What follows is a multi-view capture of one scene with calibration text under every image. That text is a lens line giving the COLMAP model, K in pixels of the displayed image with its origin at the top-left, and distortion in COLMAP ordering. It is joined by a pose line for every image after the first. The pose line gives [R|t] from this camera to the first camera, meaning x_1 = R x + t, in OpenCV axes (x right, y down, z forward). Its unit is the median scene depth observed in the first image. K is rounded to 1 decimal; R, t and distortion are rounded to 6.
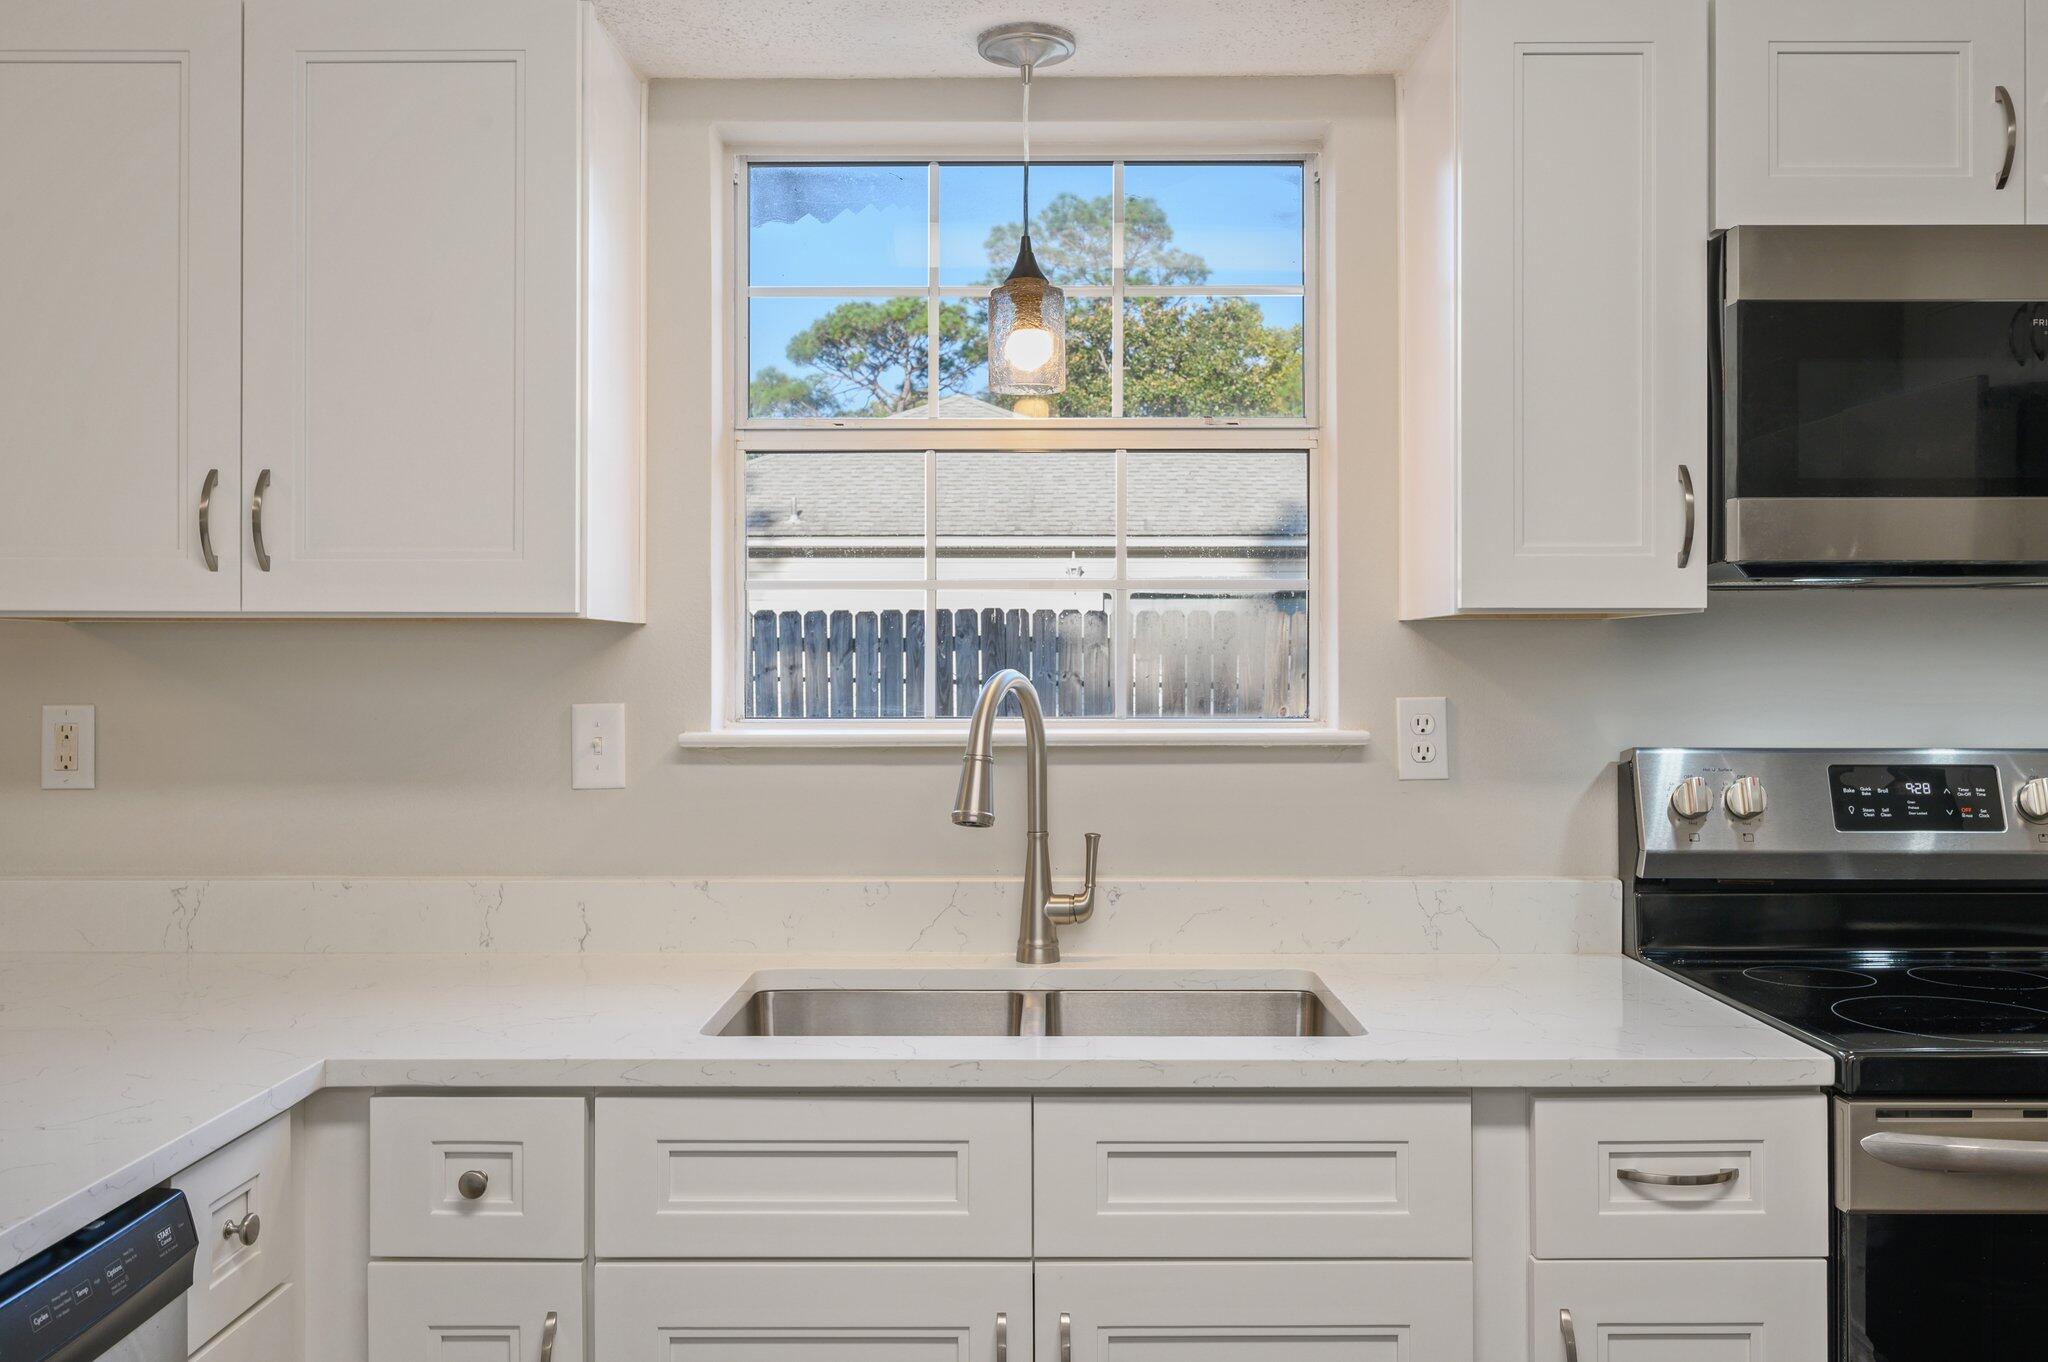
lens RADIAL K [[1653.5, 0, 1027.3], [0, 1653.5, 653.0], [0, 0, 1]] dist [-0.003011, -0.000066]
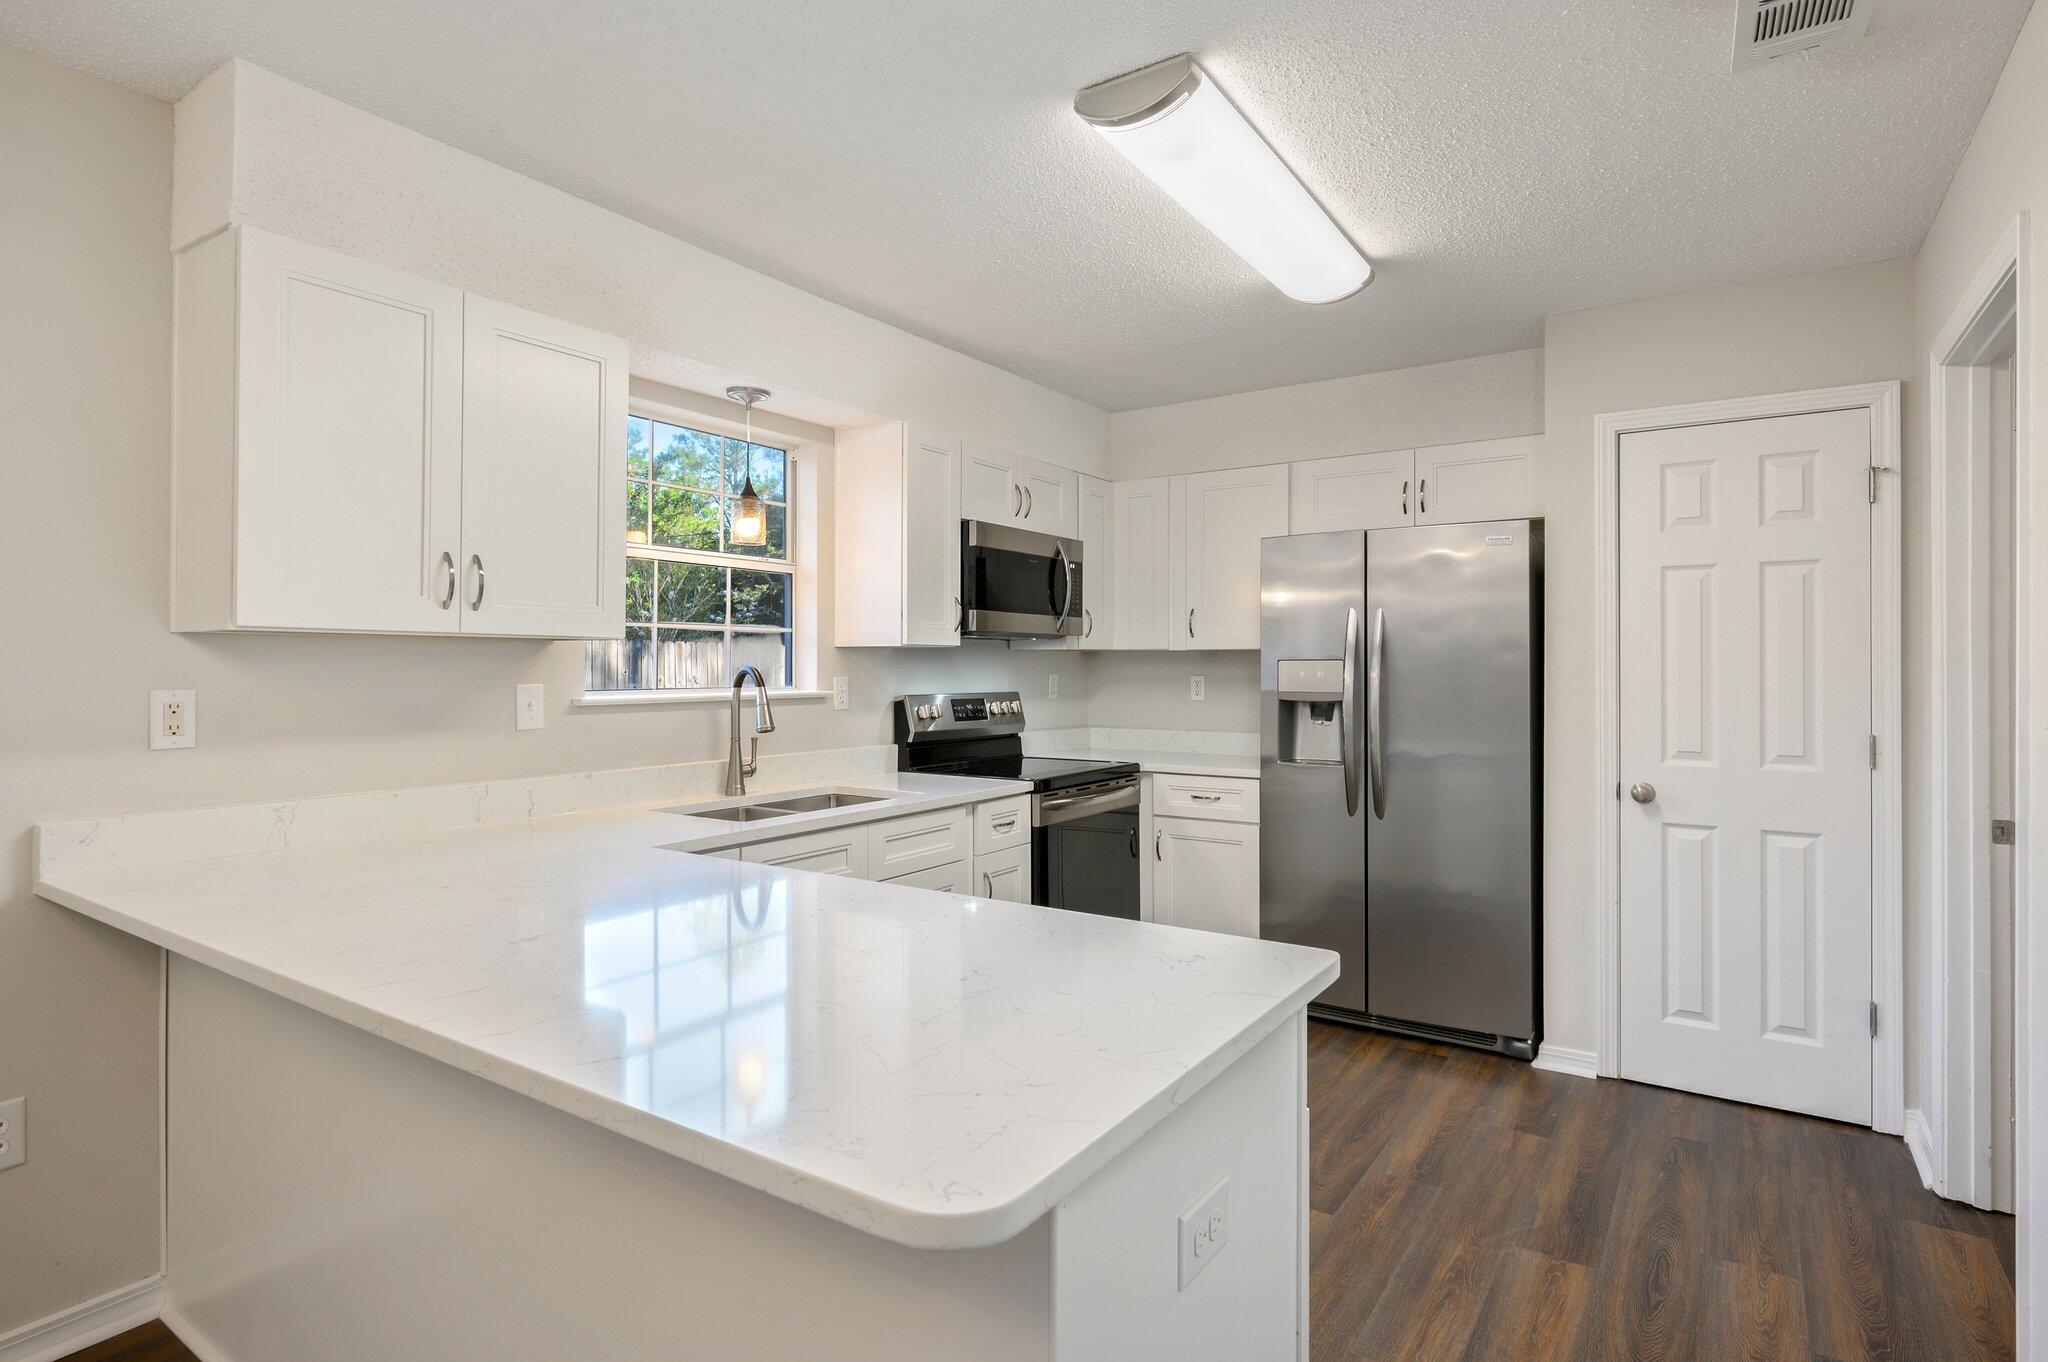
lens RADIAL K [[1034.4, 0, 1008.6], [0, 1034.4, 662.4], [0, 0, 1]] dist [0.002167, -0.000305]
pose [[0.567496, 0.004568, 0.823364, -0.949339], [-0.007374, 0.999973, -0.000465, 0.002722], [-0.823343, -0.005807, 0.567514, -0.111506]]
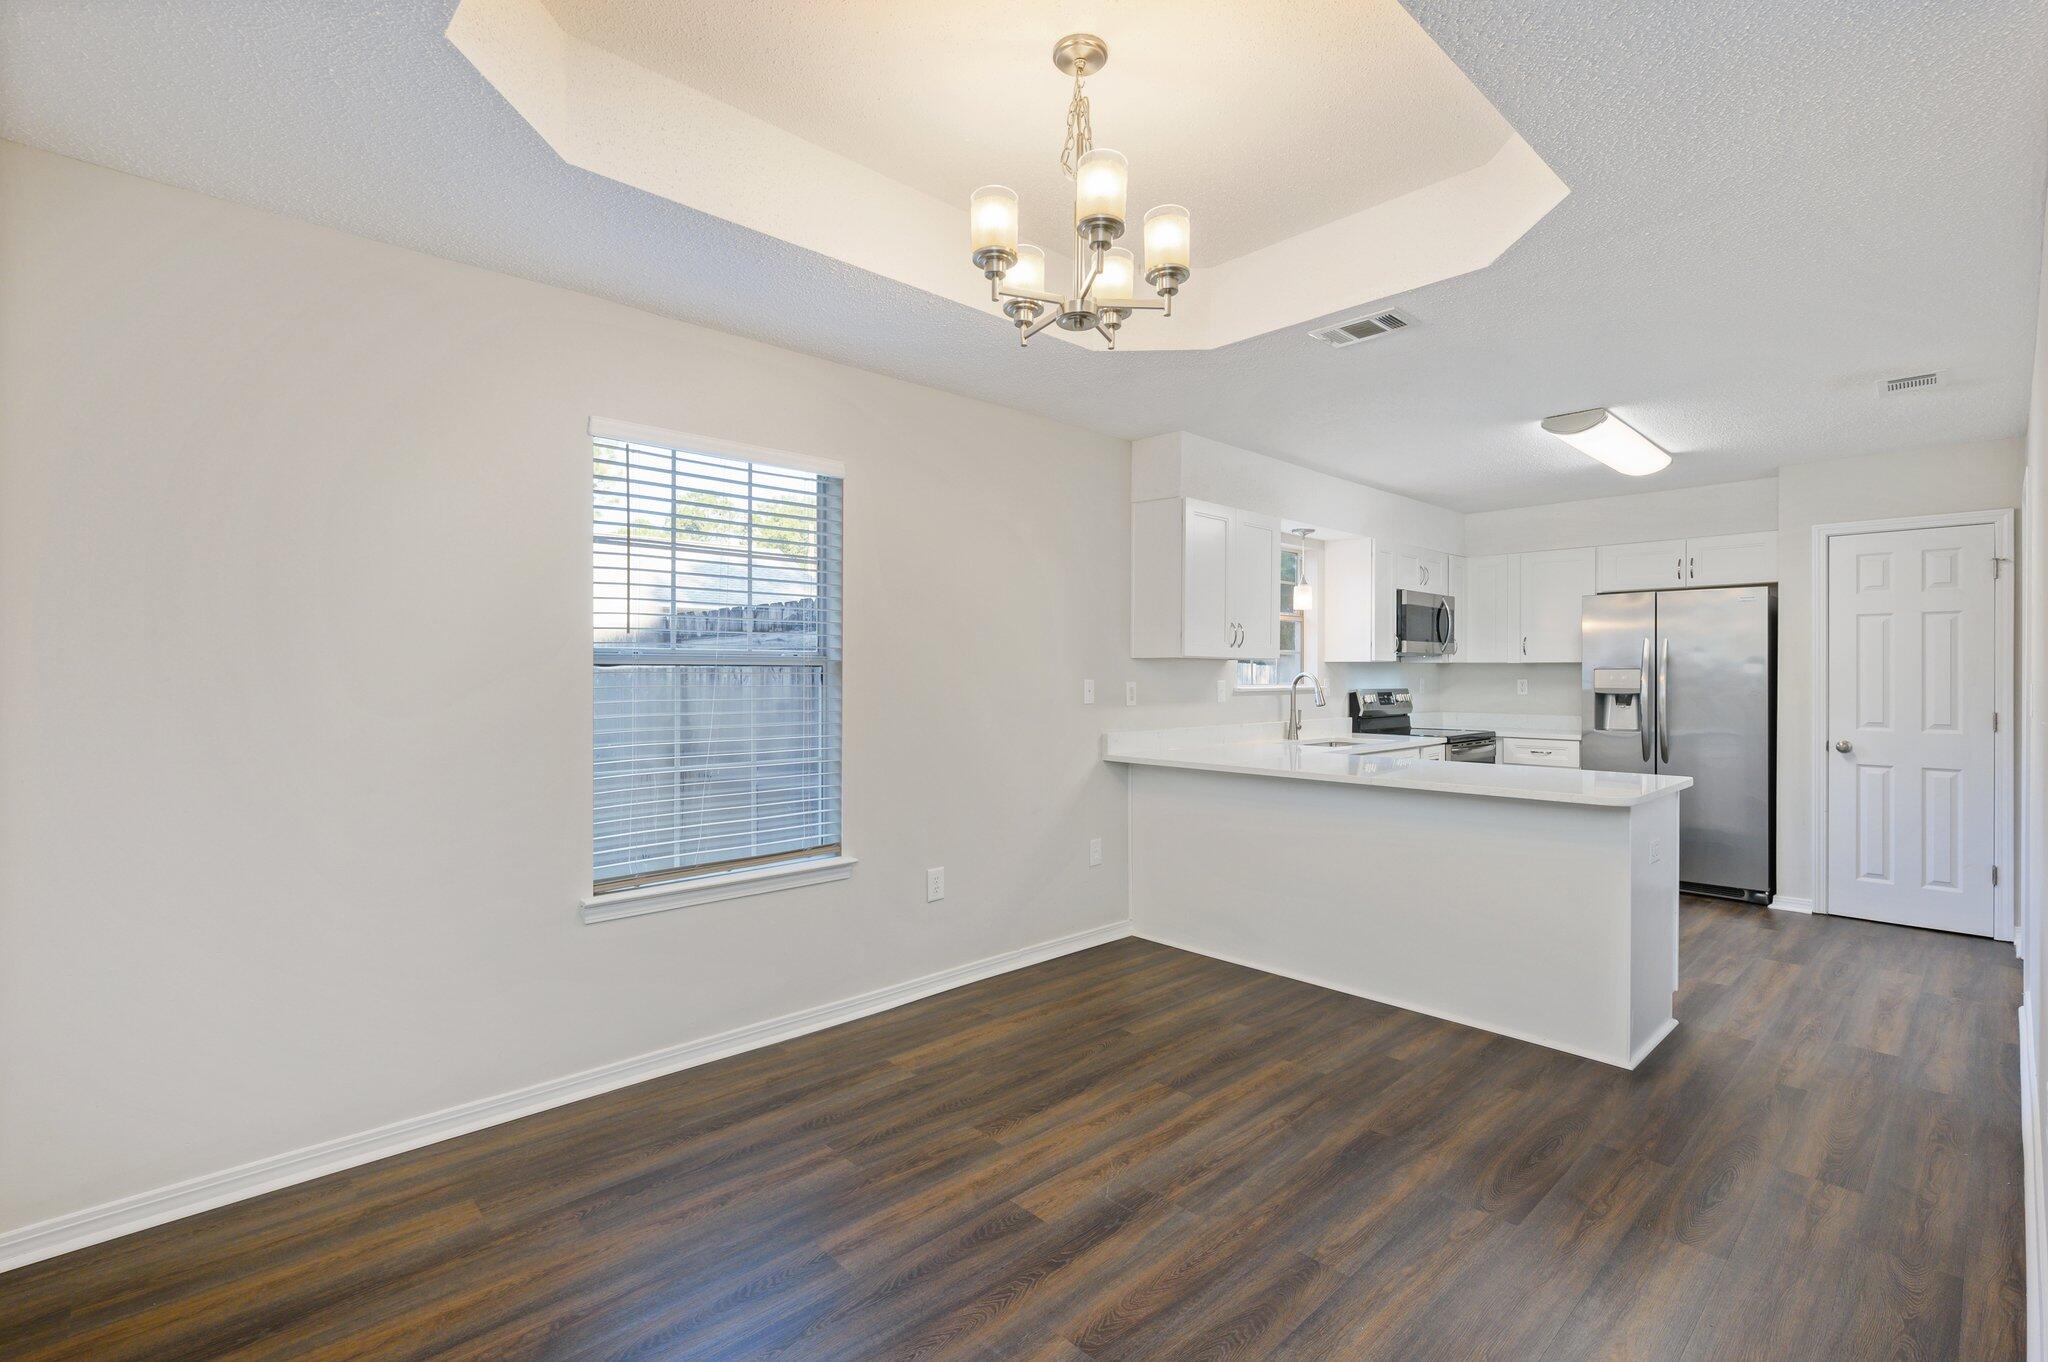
lens RADIAL K [[925.5, 0, 1016.4], [0, 925.5, 675.1], [0, 0, 1]] dist [0.001998, 0.000313]
pose [[0.726977, 0.001062, 0.686661, -2.199971], [-0.007351, 0.999954, 0.006237, 0.007108], [-0.686623, -0.009581, 0.726951, -0.271238]]
